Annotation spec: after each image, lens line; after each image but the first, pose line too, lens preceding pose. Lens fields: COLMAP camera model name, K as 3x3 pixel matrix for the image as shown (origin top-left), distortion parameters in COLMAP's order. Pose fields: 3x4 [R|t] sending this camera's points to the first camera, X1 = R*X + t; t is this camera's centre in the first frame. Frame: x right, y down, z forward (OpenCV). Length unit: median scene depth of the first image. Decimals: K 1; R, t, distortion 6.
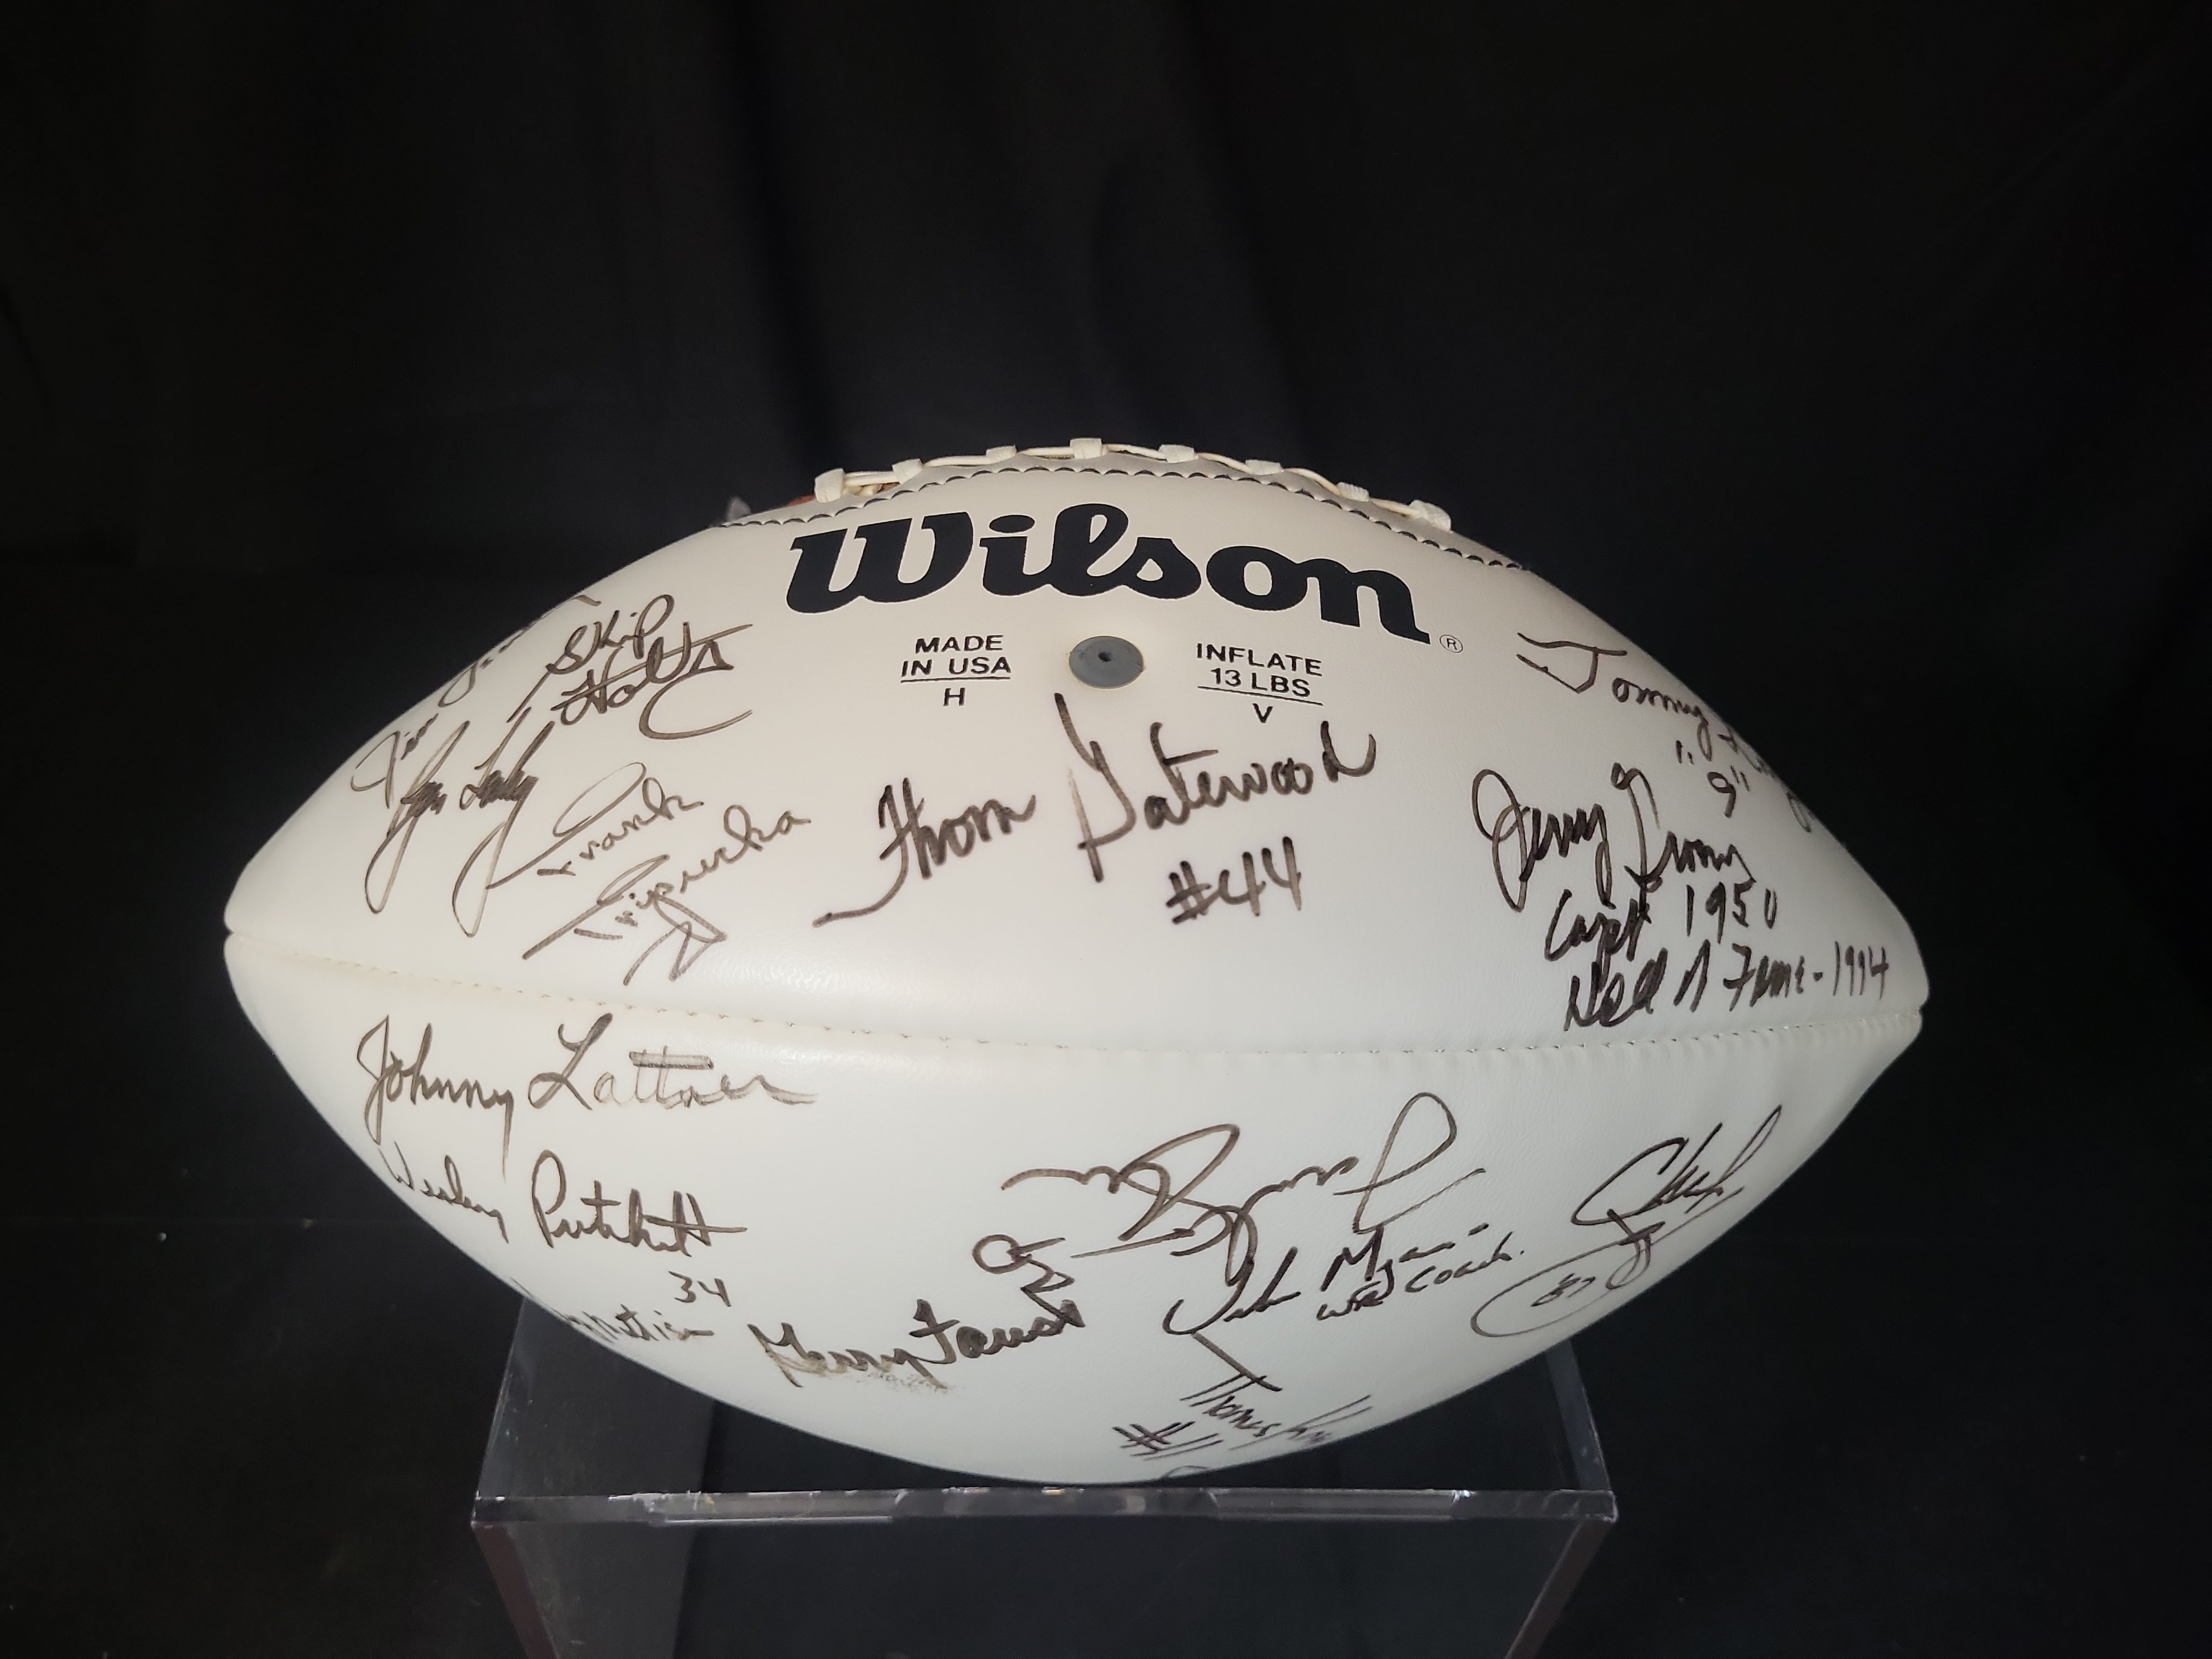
lens RADIAL K [[1758.2, 0, 1106.0], [0, 1758.2, 829.5], [0, 0, 1]] dist [-0.004629, 0.004410]
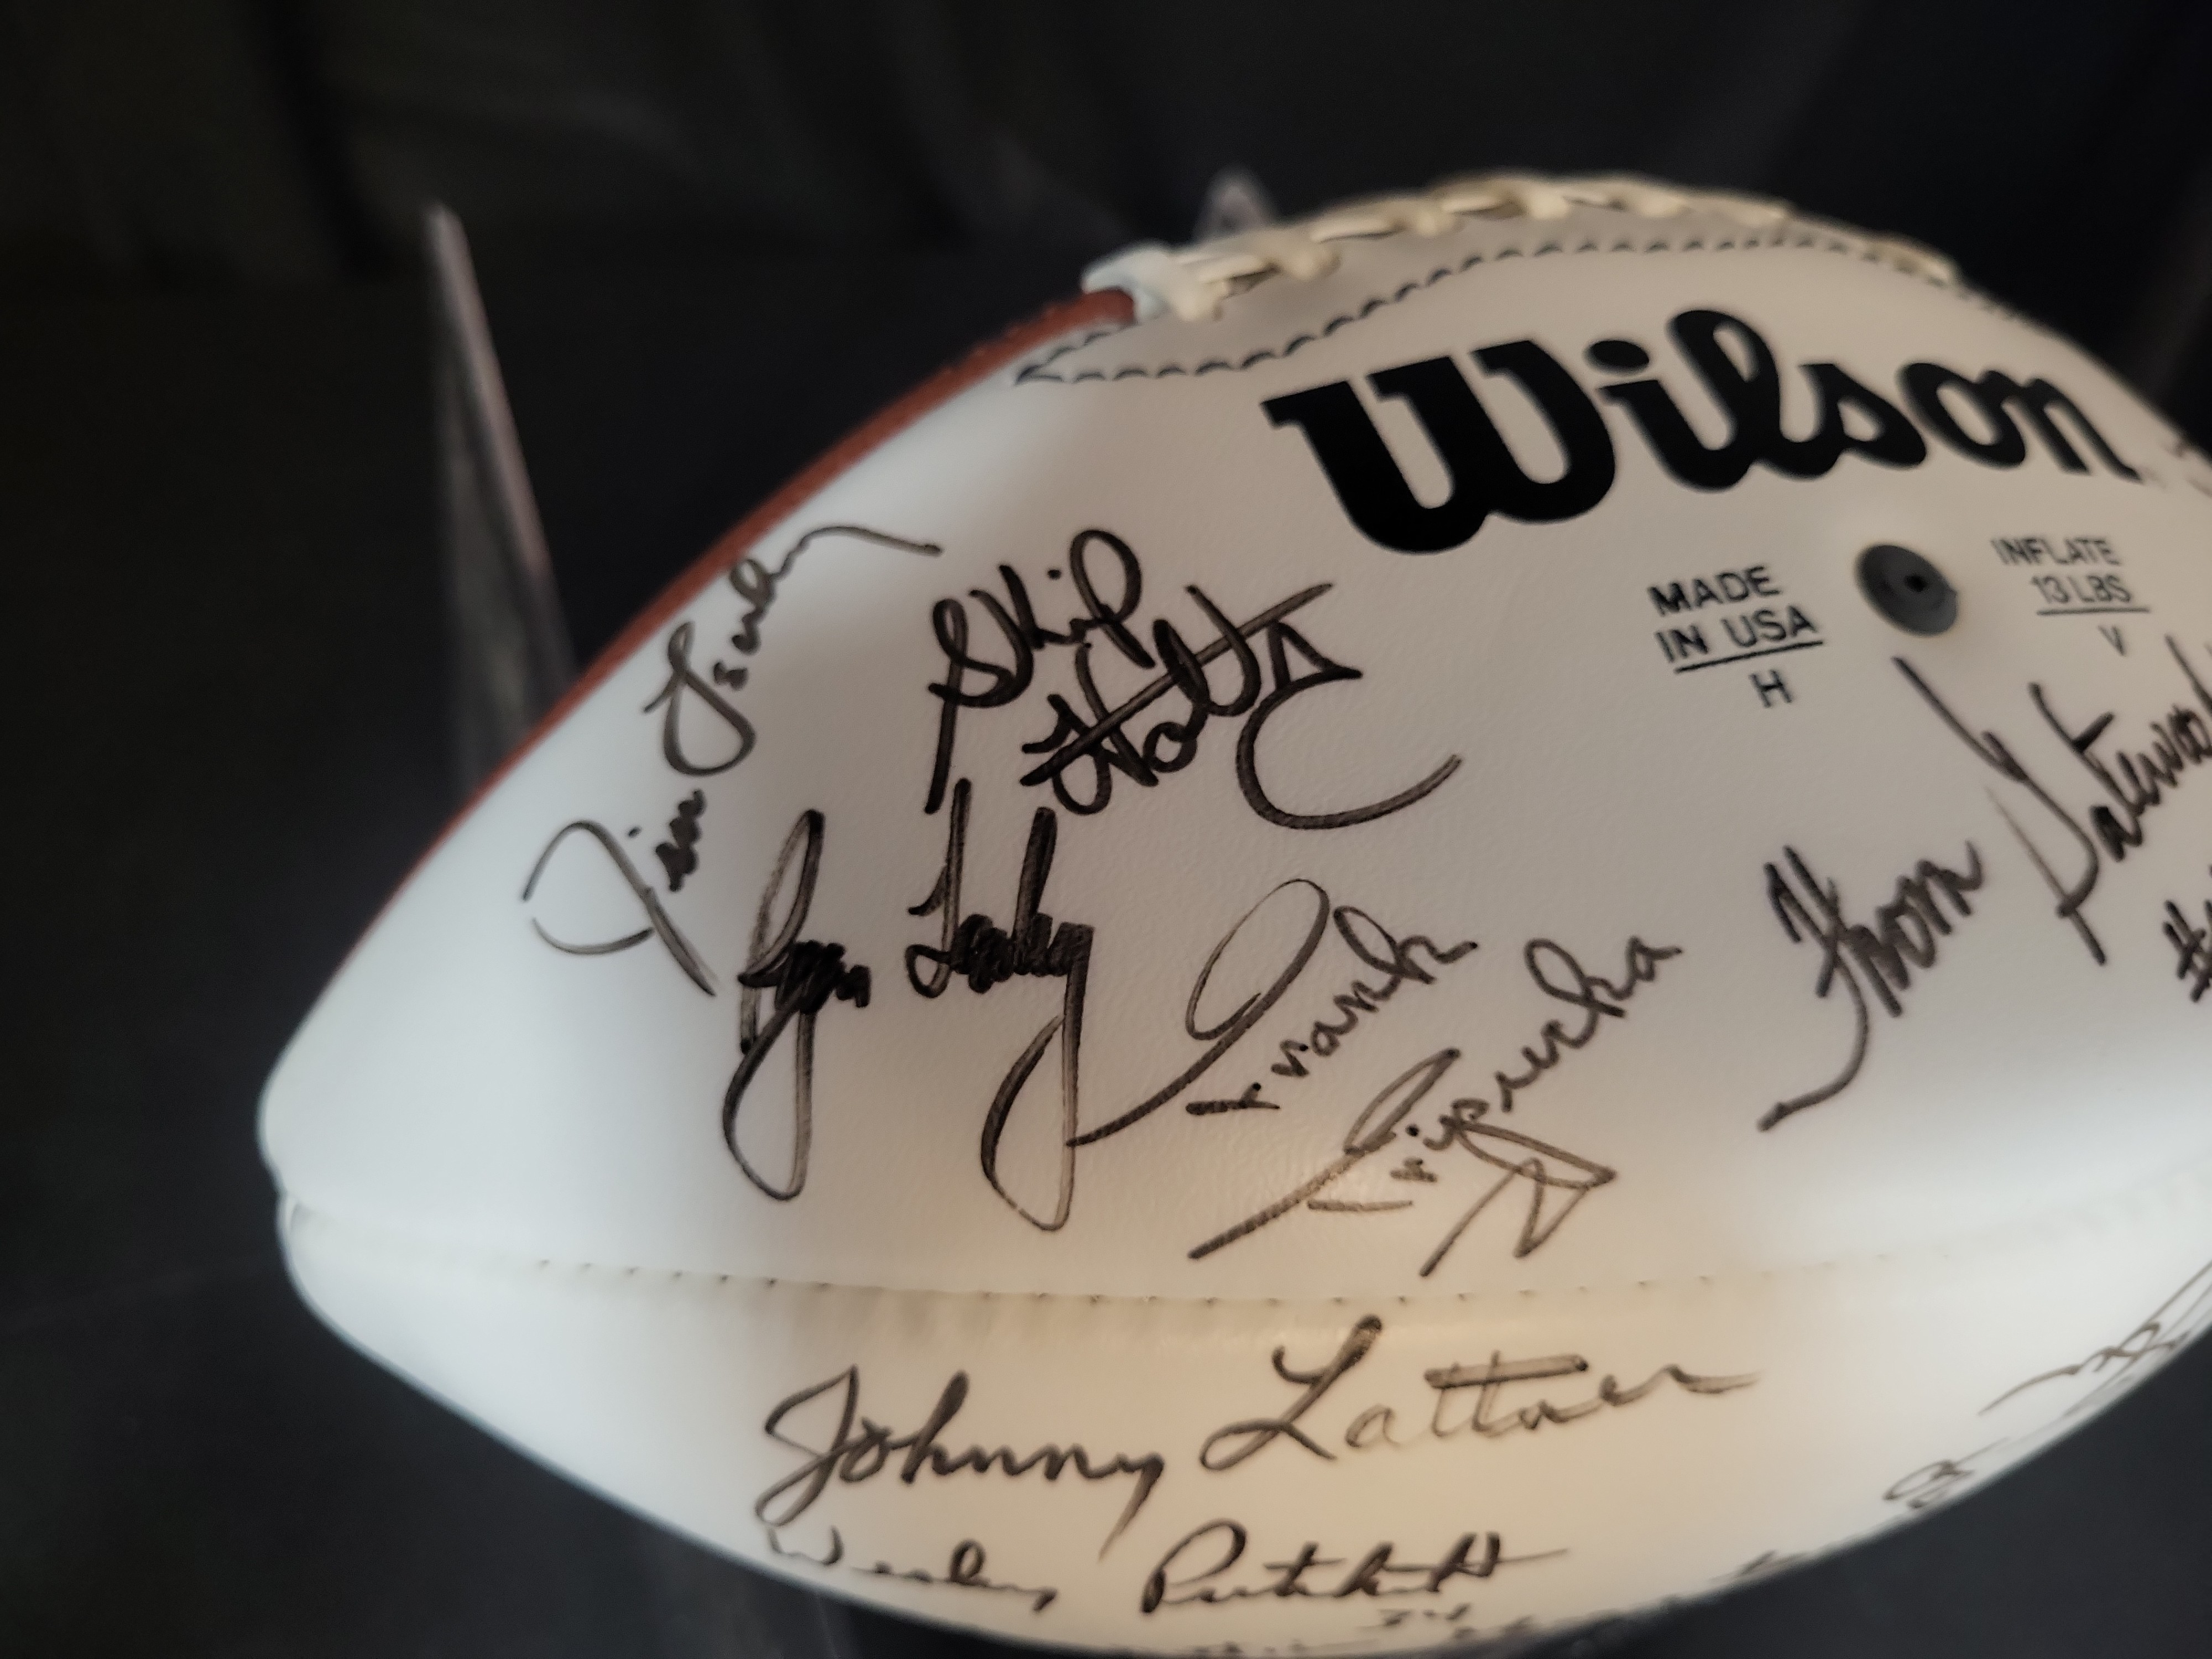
lens RADIAL K [[1787.4, 0, 1106.0], [0, 1787.4, 829.5], [0, 0, 1]] dist [-0.029900, 0.001108]
pose [[0.918895, -0.186753, 0.347499, -0.534899], [0.104270, 0.964501, 0.242621, -0.206025], [-0.380474, -0.186709, 0.905748, 0.512120]]
